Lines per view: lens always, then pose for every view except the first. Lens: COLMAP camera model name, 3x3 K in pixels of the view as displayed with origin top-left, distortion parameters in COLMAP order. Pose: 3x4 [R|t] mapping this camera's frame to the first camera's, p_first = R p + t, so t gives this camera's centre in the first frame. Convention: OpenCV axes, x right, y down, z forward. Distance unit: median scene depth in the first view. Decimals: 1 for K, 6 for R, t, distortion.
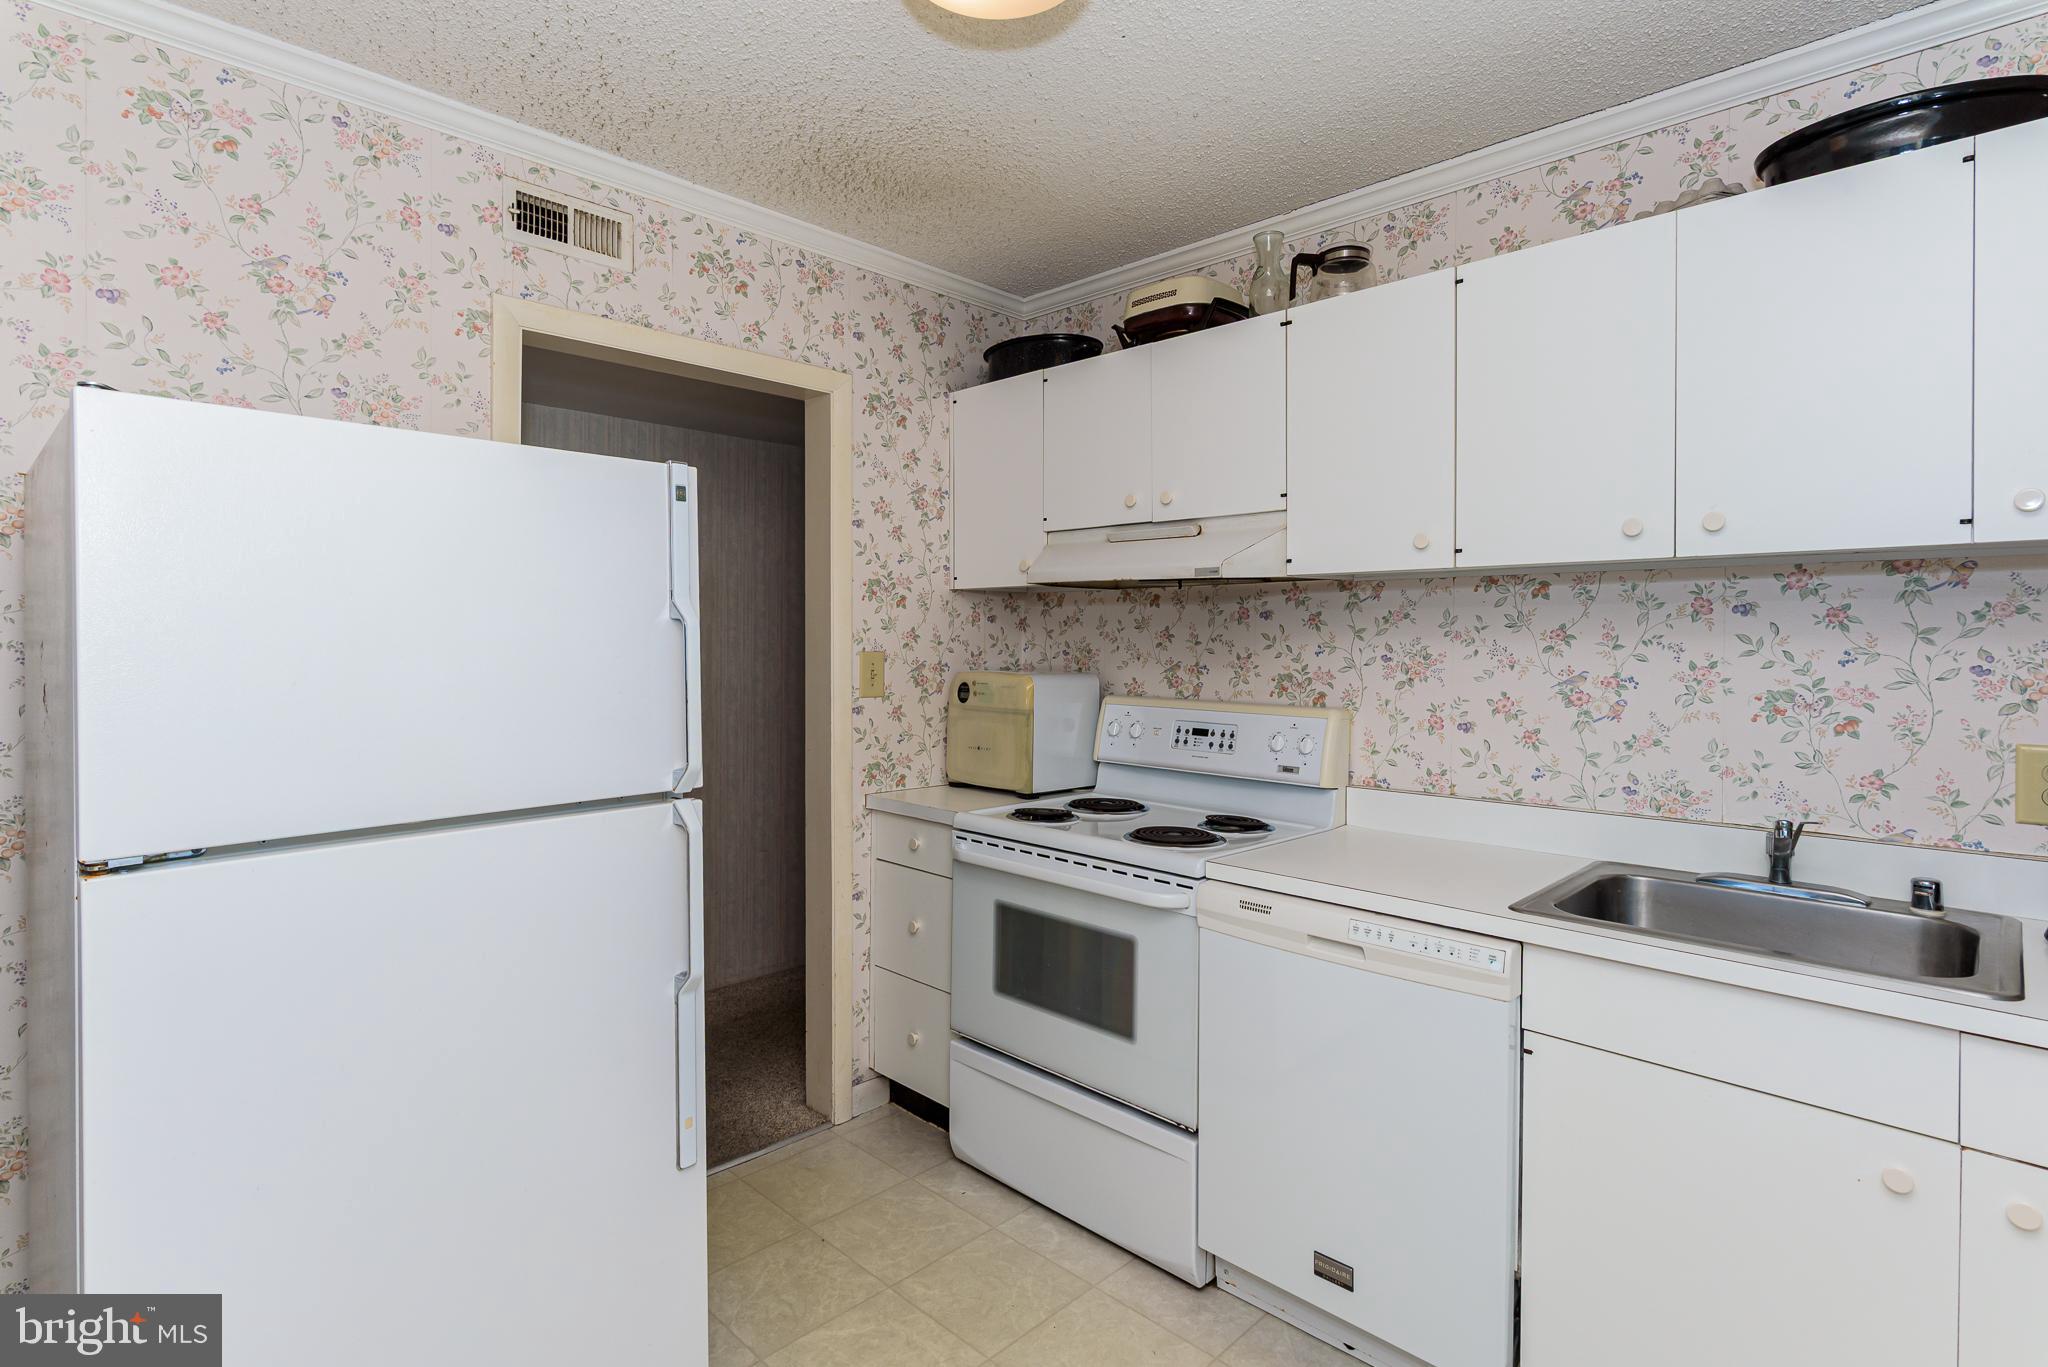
lens RADIAL K [[1034.1, 0, 1019.3], [0, 1034.1, 625.8], [0, 0, 1]] dist [0.003582, 0.000241]
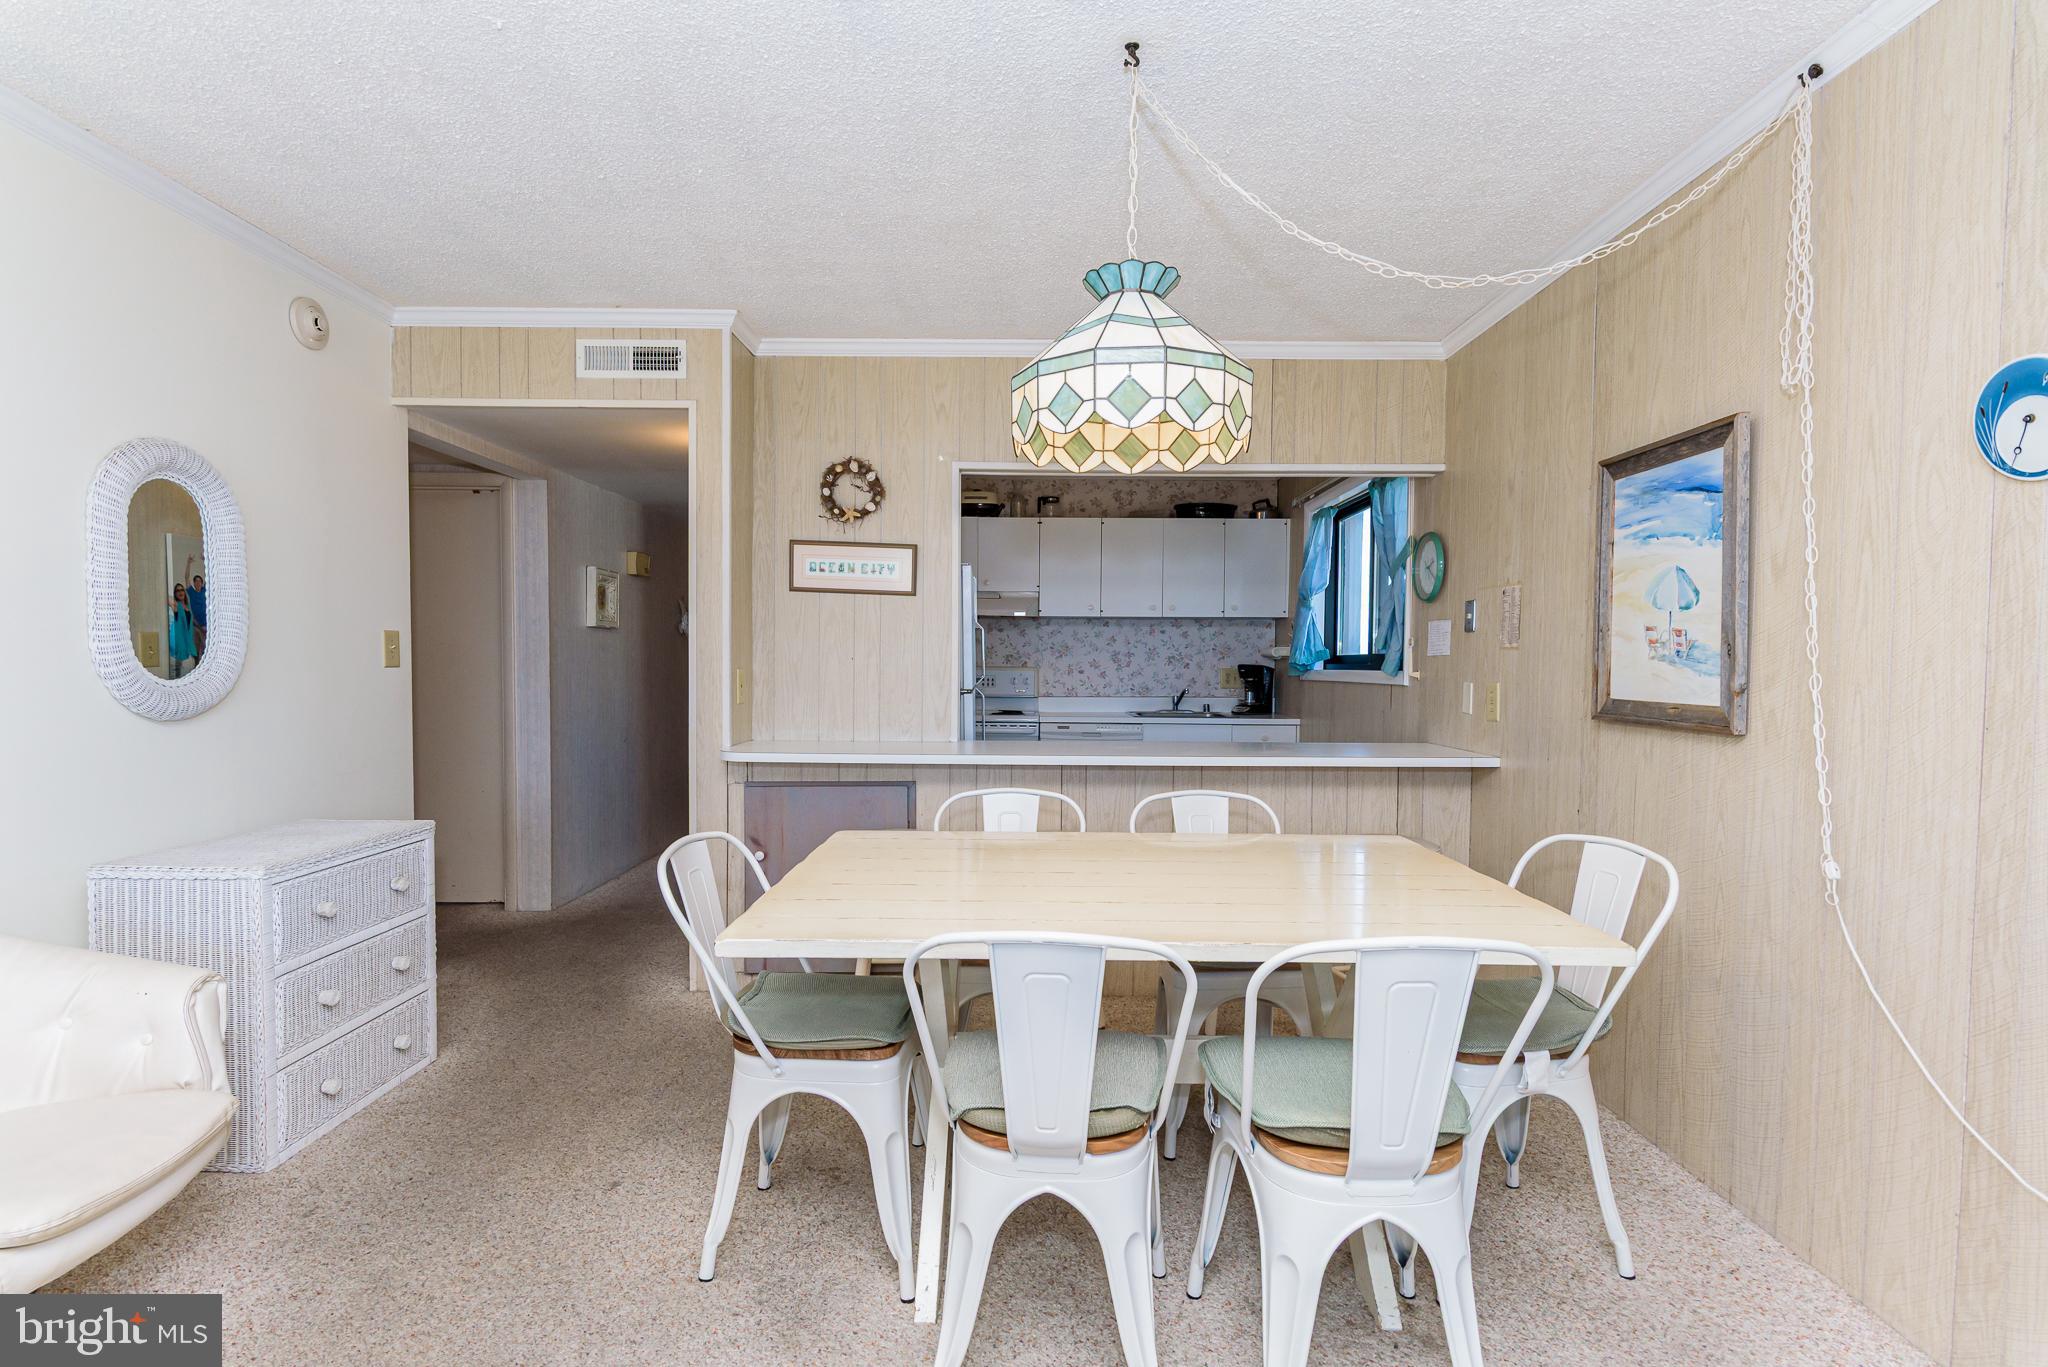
lens RADIAL K [[997.8, 0, 1016.6], [0, 997.8, 696.3], [0, 0, 1]] dist [0.002836, -0.000418]
pose [[0.715967, -0.023515, 0.697738, -1.542793], [-0.012403, 0.998846, 0.046389, 0.038394], [-0.698024, -0.041867, 0.714850, -0.802864]]
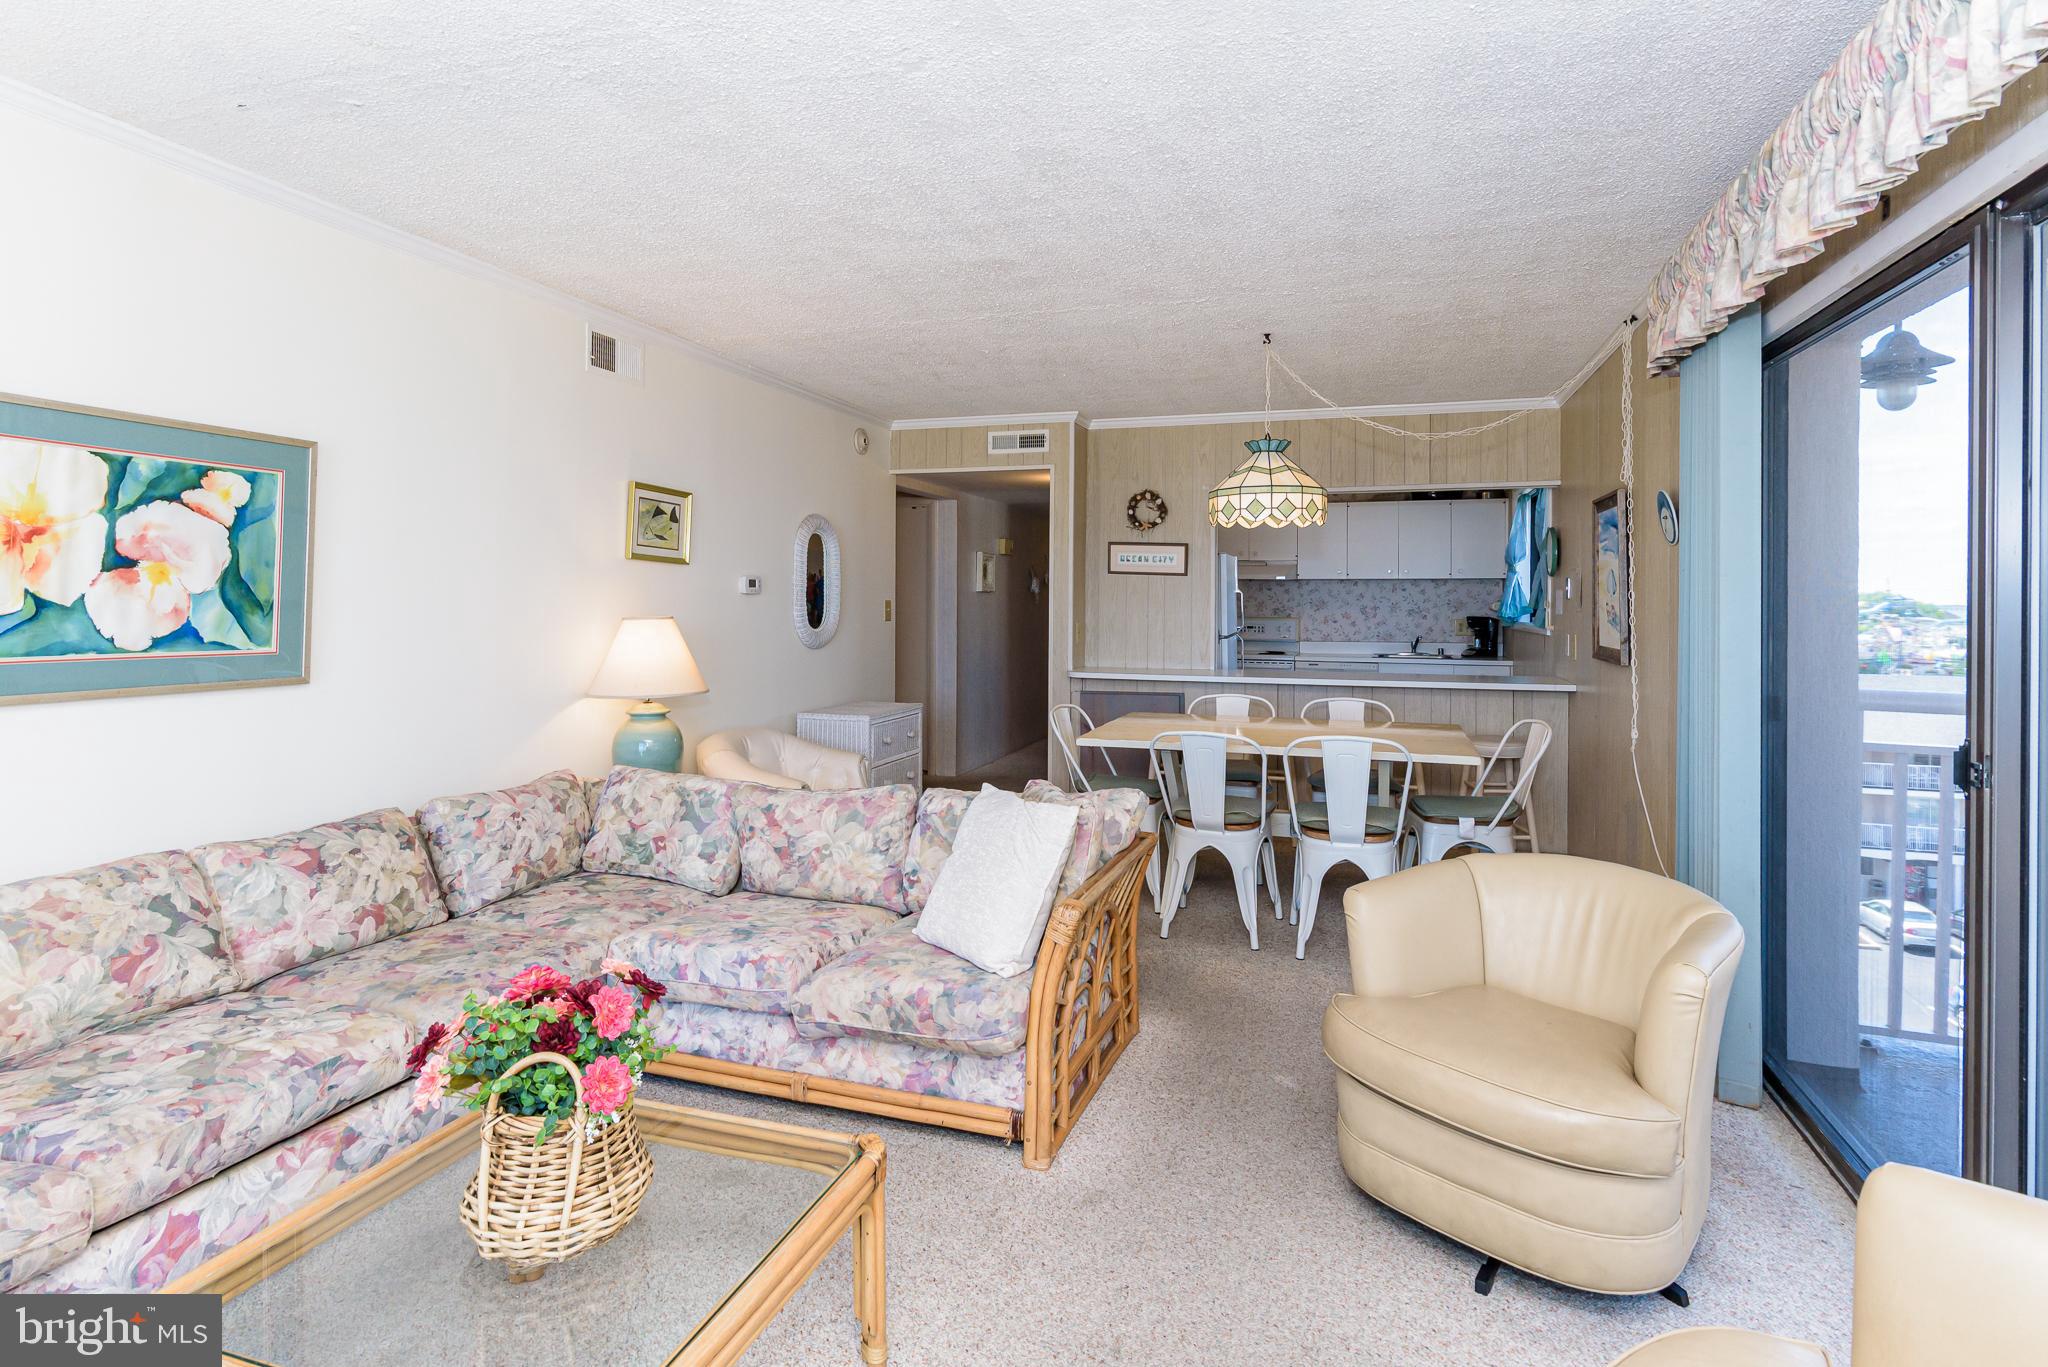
lens RADIAL K [[1044.5, 0, 1009.1], [0, 1044.5, 597.4], [0, 0, 1]] dist [-0.001650, -0.000451]
pose [[0.899400, 0.000567, 0.437127, -2.075450], [-0.005589, 0.999932, 0.010201, -0.015934], [-0.437091, -0.011618, 0.899342, -1.685290]]
